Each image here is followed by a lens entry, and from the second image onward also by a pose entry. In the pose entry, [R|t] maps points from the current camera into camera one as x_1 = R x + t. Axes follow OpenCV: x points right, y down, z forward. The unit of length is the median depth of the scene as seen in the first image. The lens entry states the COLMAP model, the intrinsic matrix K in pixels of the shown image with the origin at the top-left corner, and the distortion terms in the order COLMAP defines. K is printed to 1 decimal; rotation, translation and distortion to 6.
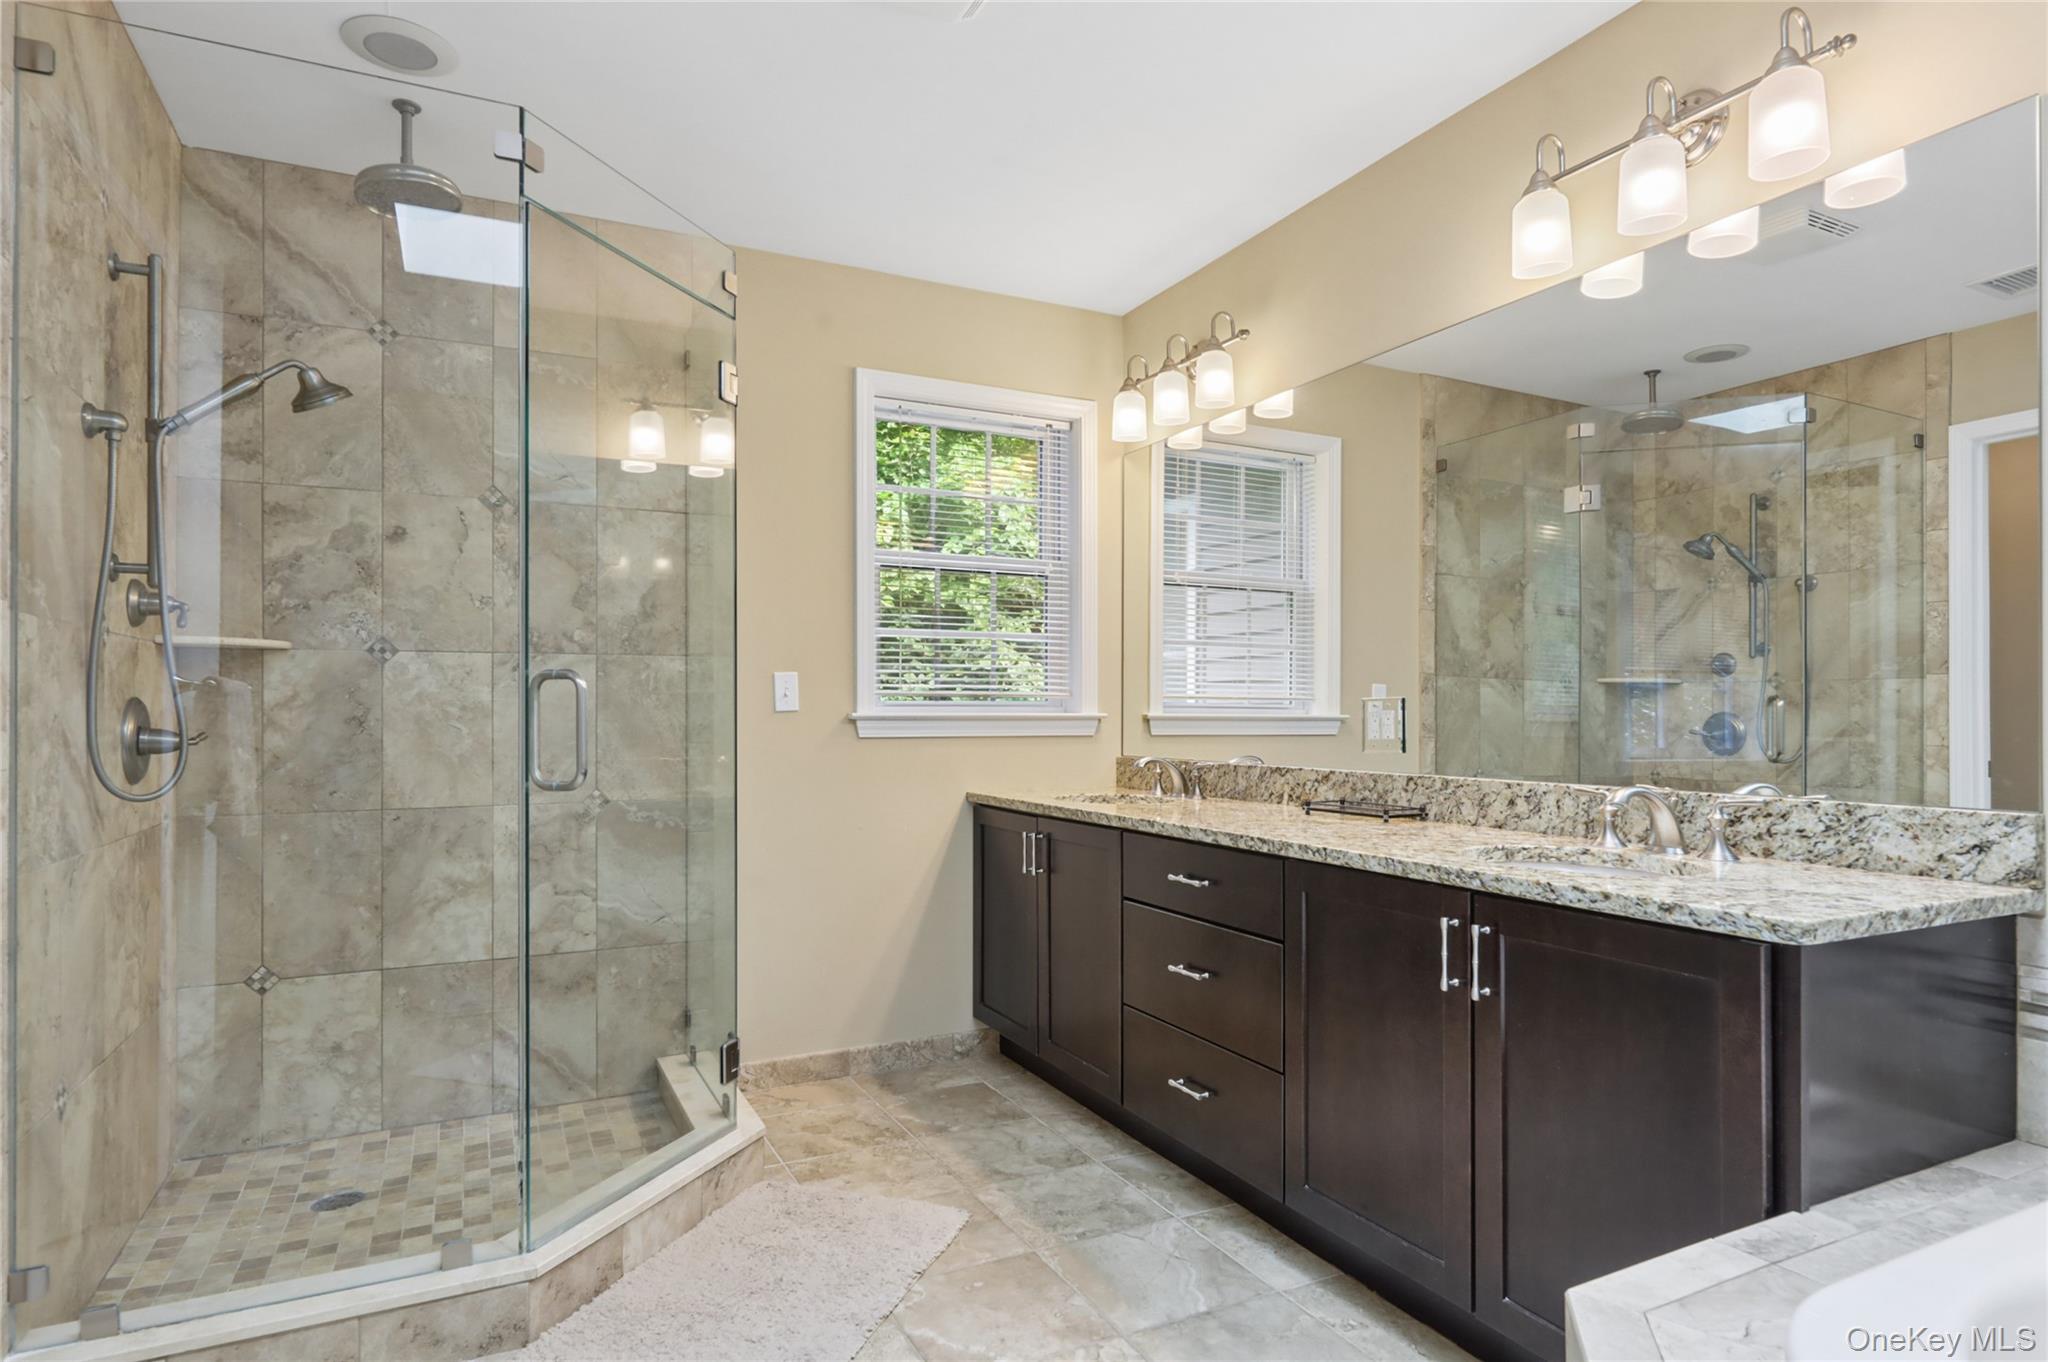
lens RADIAL K [[1123.7, 0, 1033.1], [0, 1123.7, 704.7], [0, 0, 1]] dist [-0.001180, 0.000368]
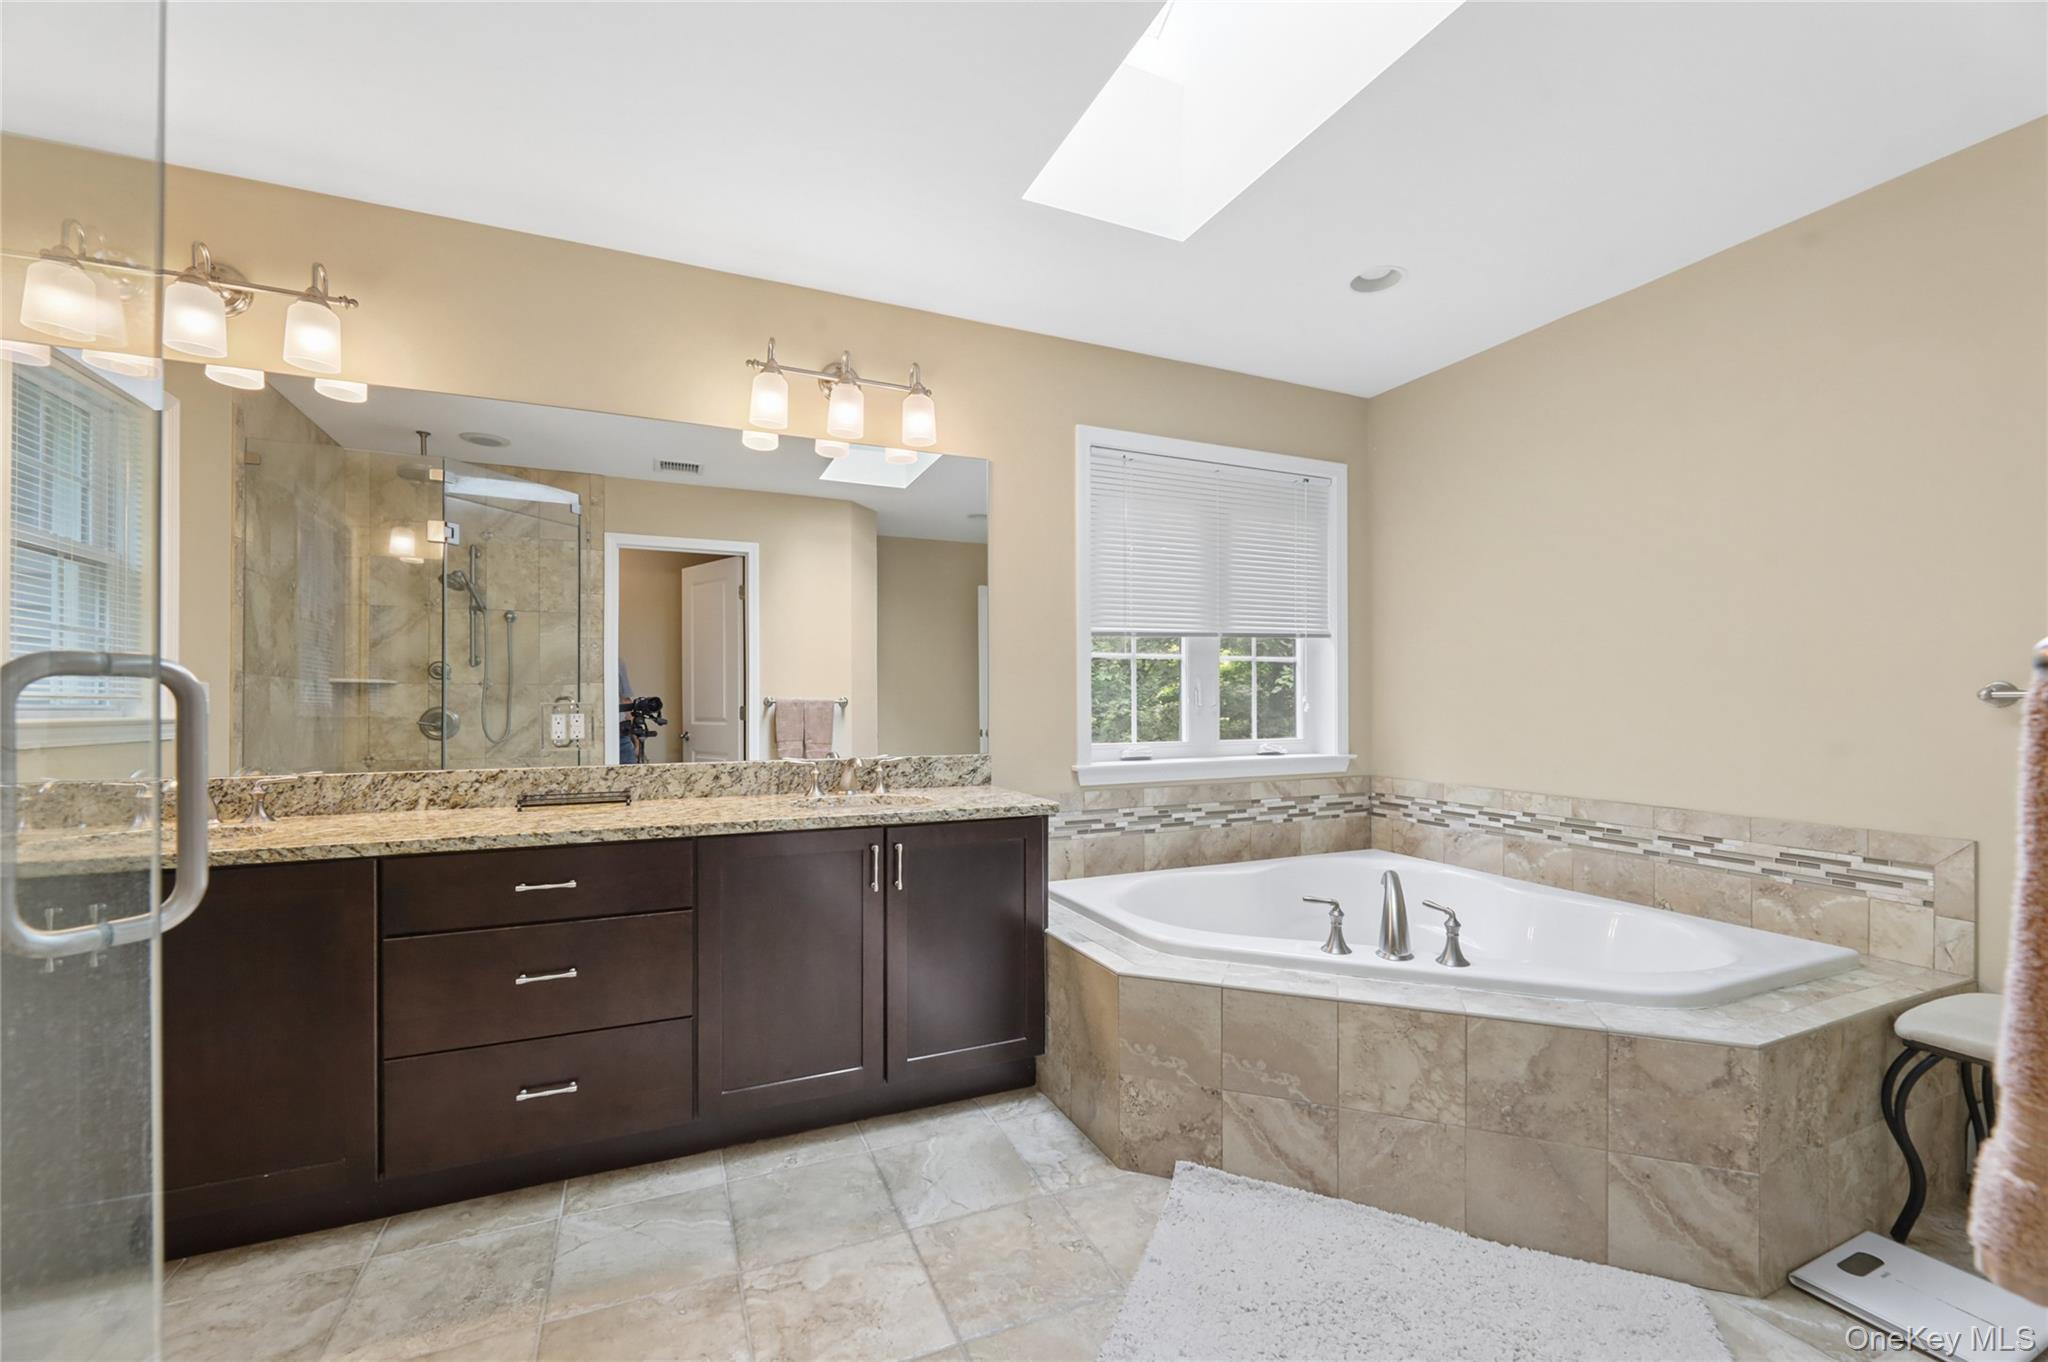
lens RADIAL K [[835.1, 0, 1024.0], [0, 835.1, 681.0], [0, 0, 1]] dist [0.000924, 0.000169]
pose [[0.057320, 0.020448, 0.998146, -0.540611], [-0.007326, 0.999772, -0.020061, -0.015776], [-0.998329, -0.006162, 0.057457, 0.475063]]
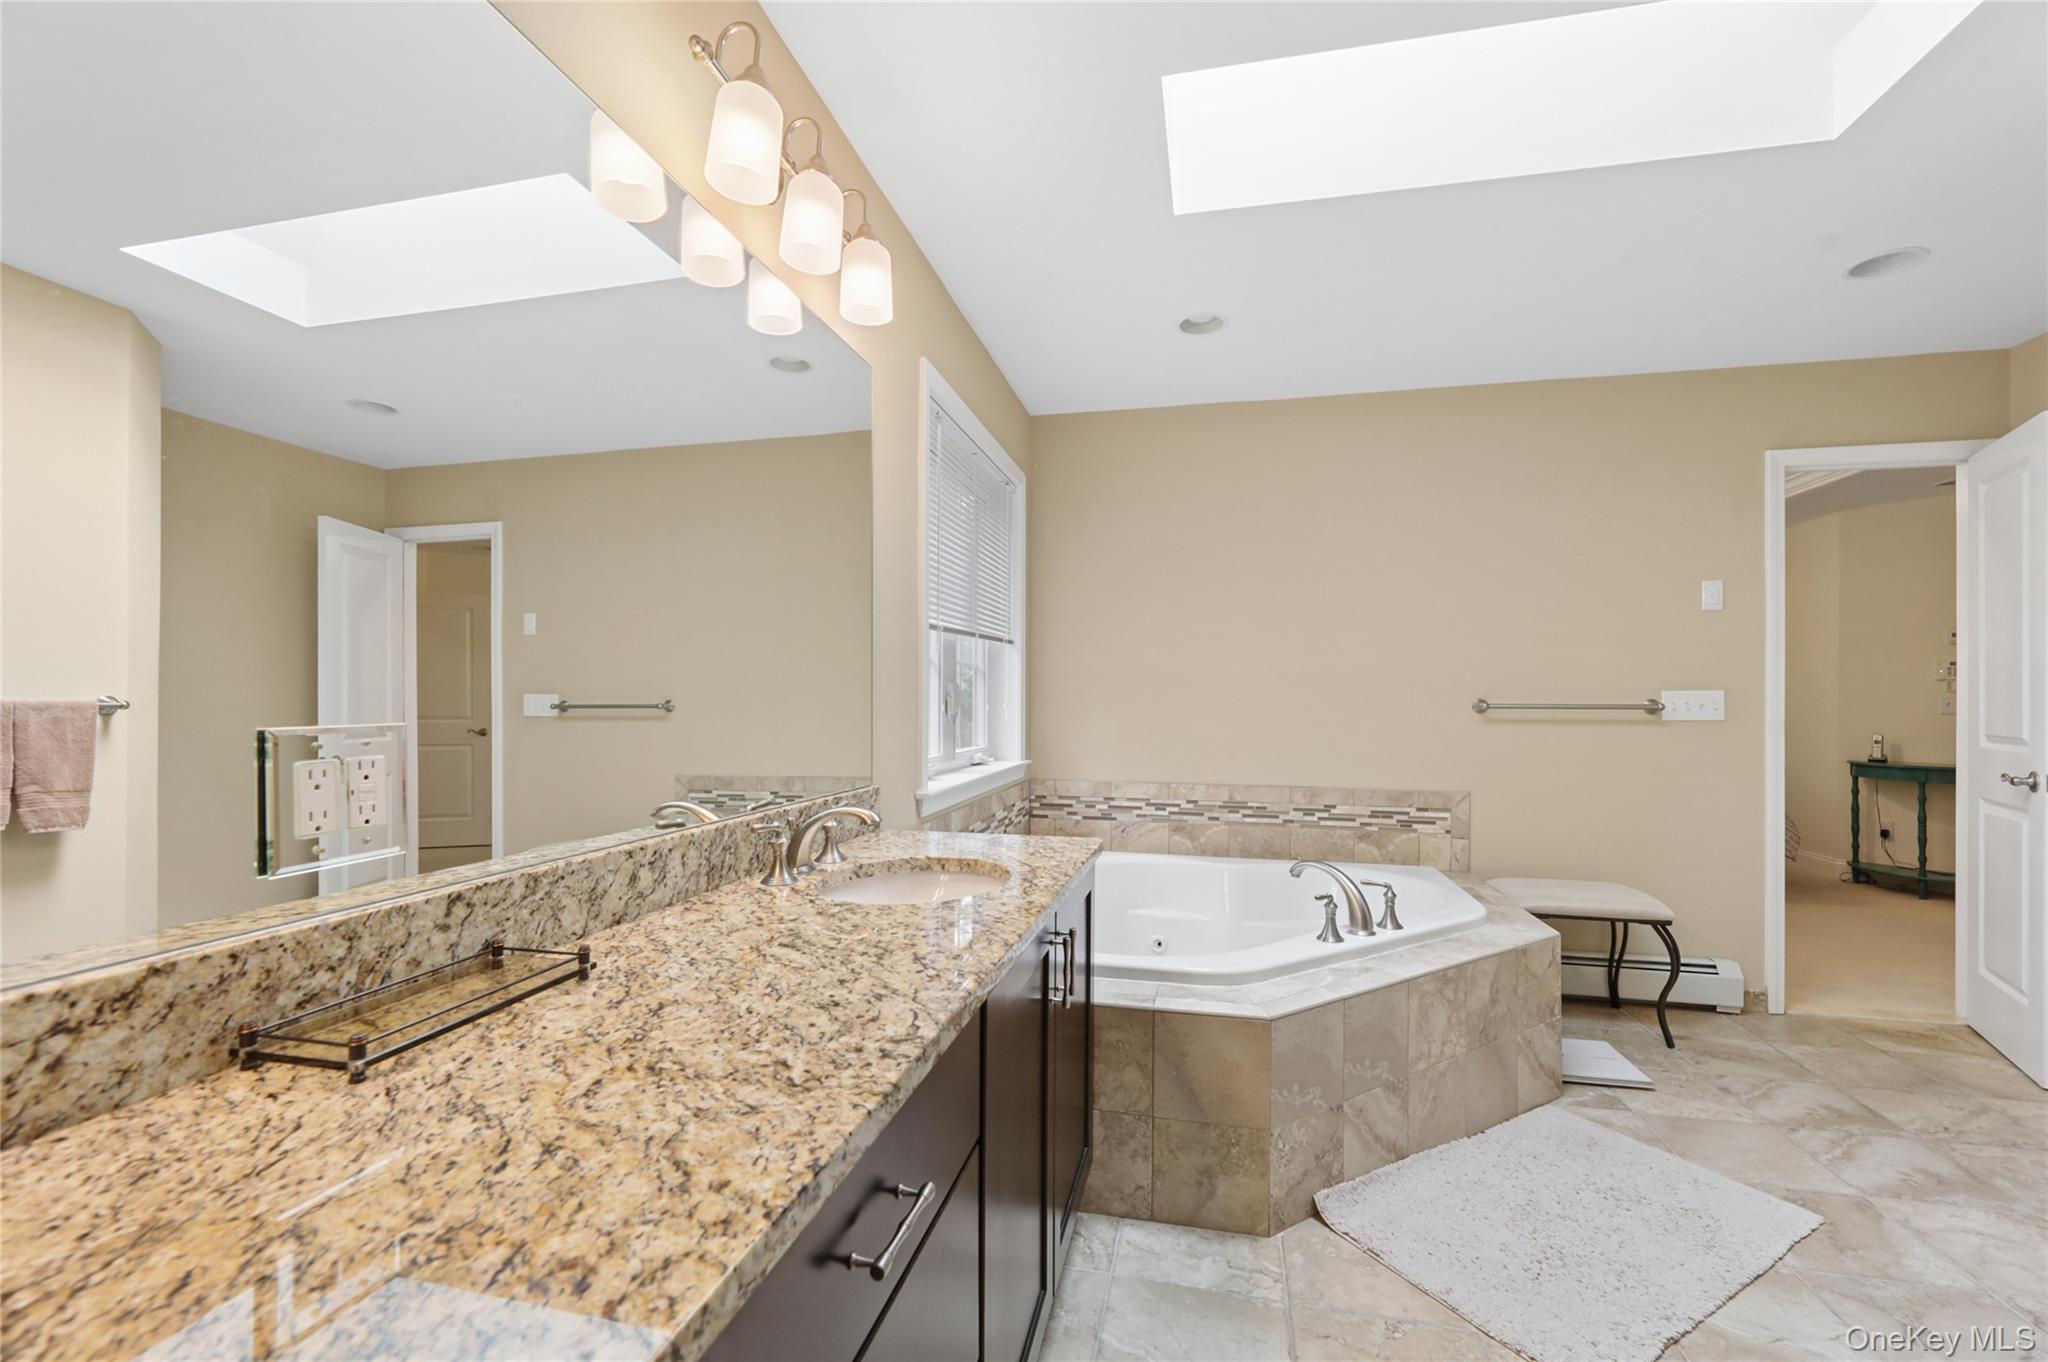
lens RADIAL K [[849.1, 0, 1026.5], [0, 849.1, 671.0], [0, 0, 1]] dist [-0.001679, -0.000066]
pose [[-0.770261, 0.014679, 0.637560, -0.076432], [-0.013878, 0.999113, -0.039769, -0.018594], [-0.637578, -0.039481, -0.769373, 1.086231]]
